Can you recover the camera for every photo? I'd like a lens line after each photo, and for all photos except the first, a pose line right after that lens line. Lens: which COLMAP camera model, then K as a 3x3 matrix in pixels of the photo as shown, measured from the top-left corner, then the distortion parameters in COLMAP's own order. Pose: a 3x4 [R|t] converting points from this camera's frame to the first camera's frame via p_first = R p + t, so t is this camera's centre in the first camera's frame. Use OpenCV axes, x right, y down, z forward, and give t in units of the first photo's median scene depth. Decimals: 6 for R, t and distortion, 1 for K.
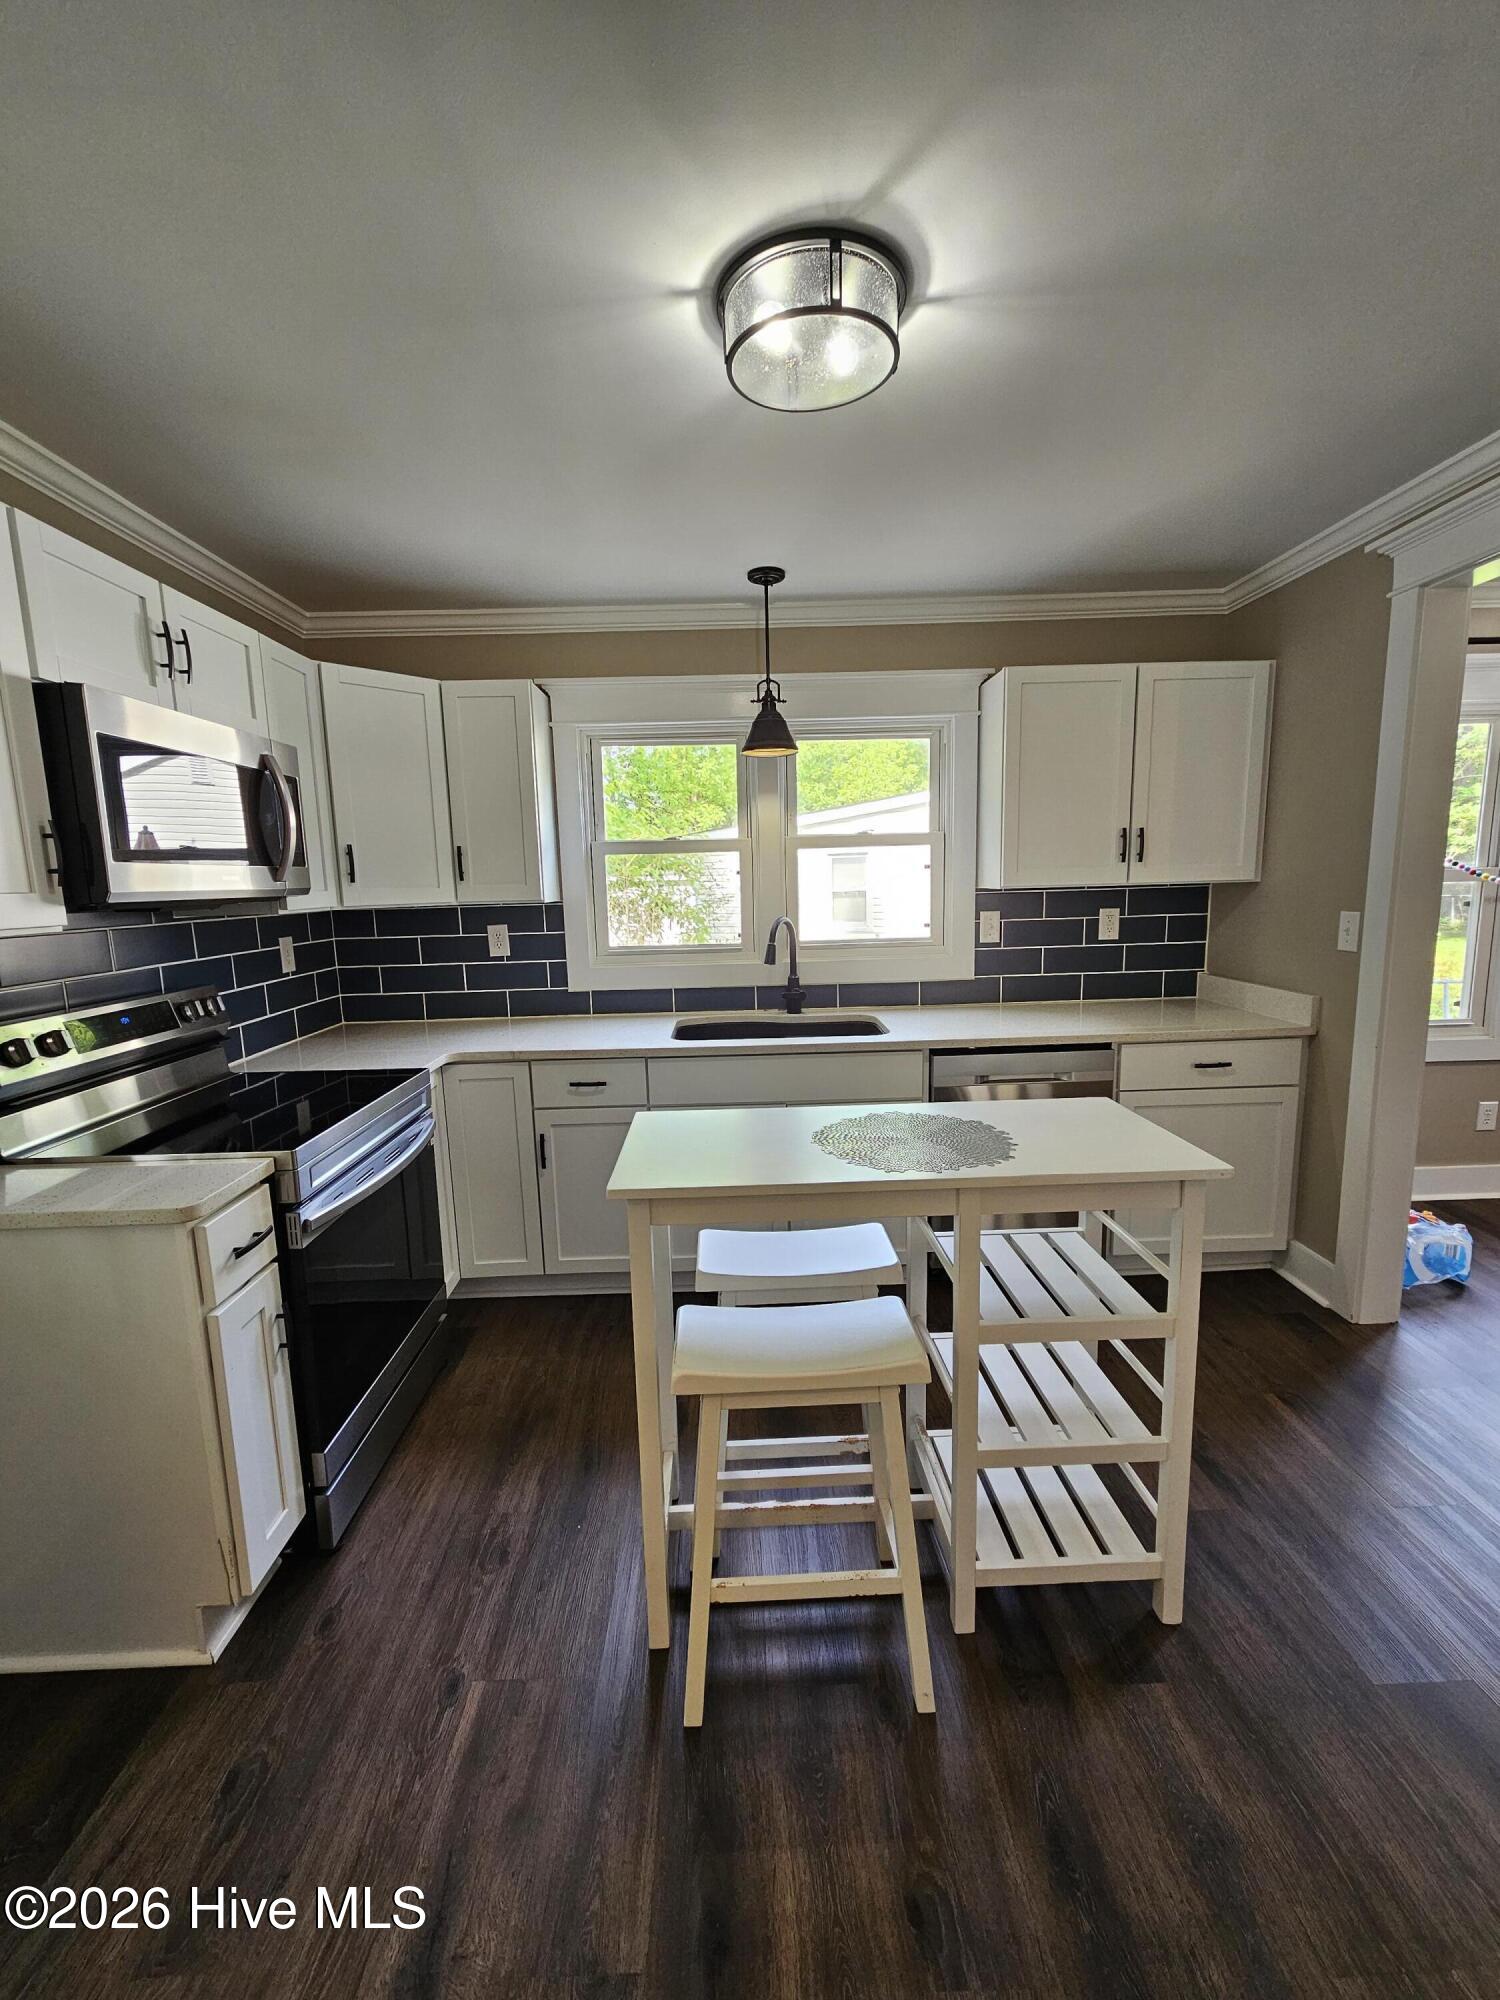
lens RADIAL K [[826.6, 0, 745.1], [0, 826.6, 1000.8], [0, 0, 1]] dist [0.002908, 0.000617]
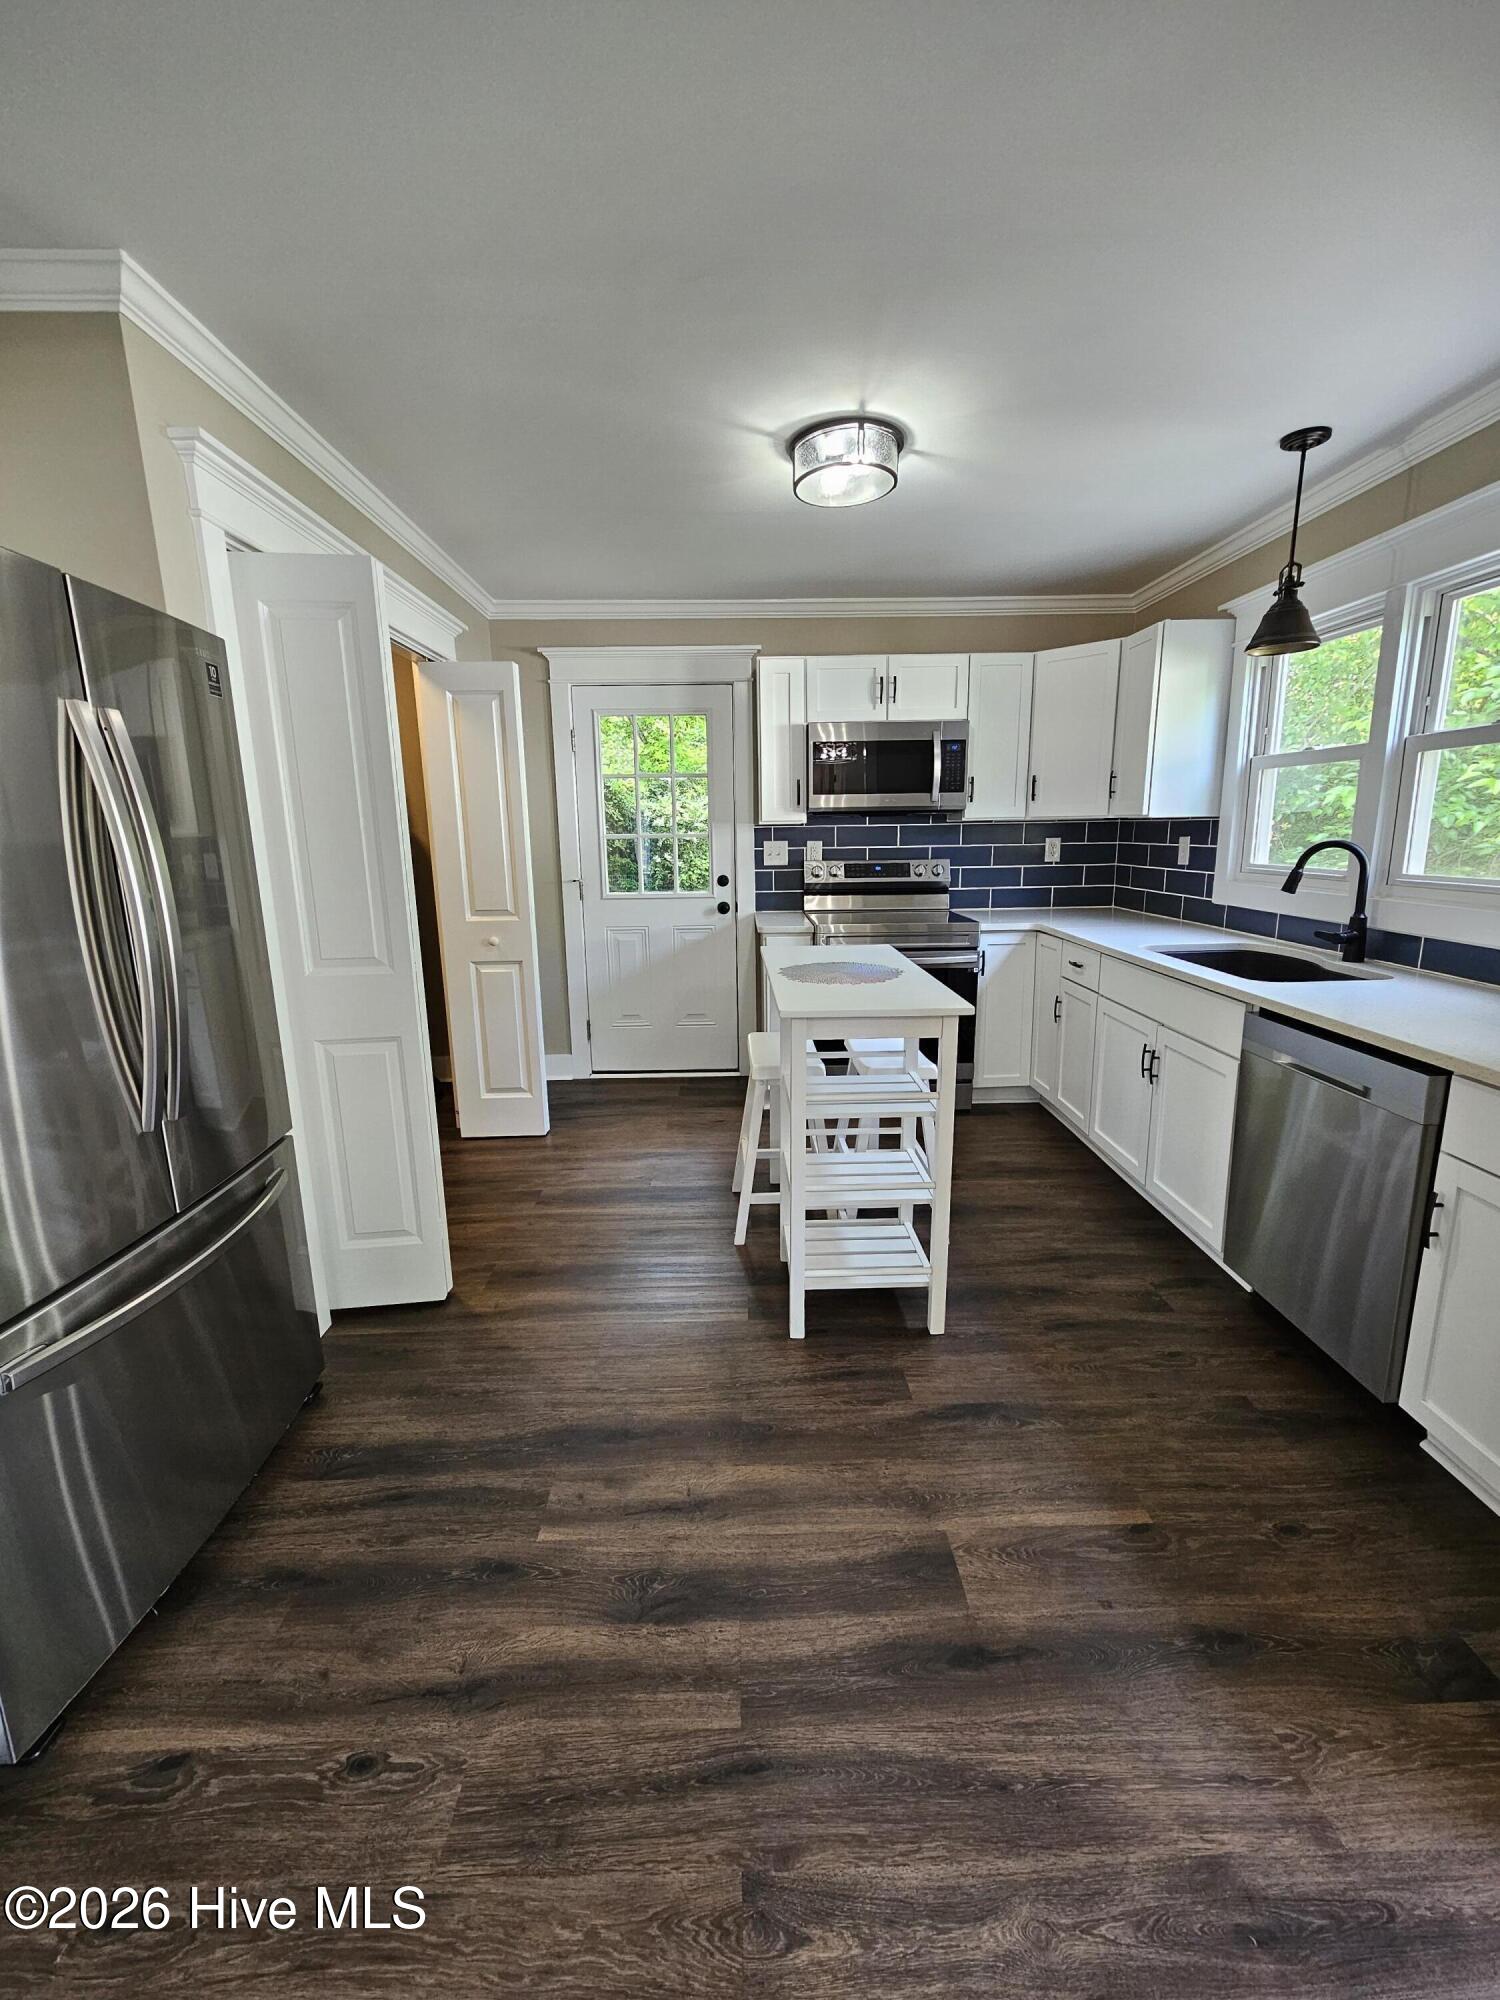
lens RADIAL K [[826.6, 0, 745.1], [0, 826.6, 1000.8], [0, 0, 1]] dist [0.002908, 0.000617]
pose [[-0.007320, 0.230873, -0.972956, 0.984185], [-0.126416, 0.964962, 0.229927, -0.067317], [0.991950, 0.124680, 0.022123, 0.457256]]
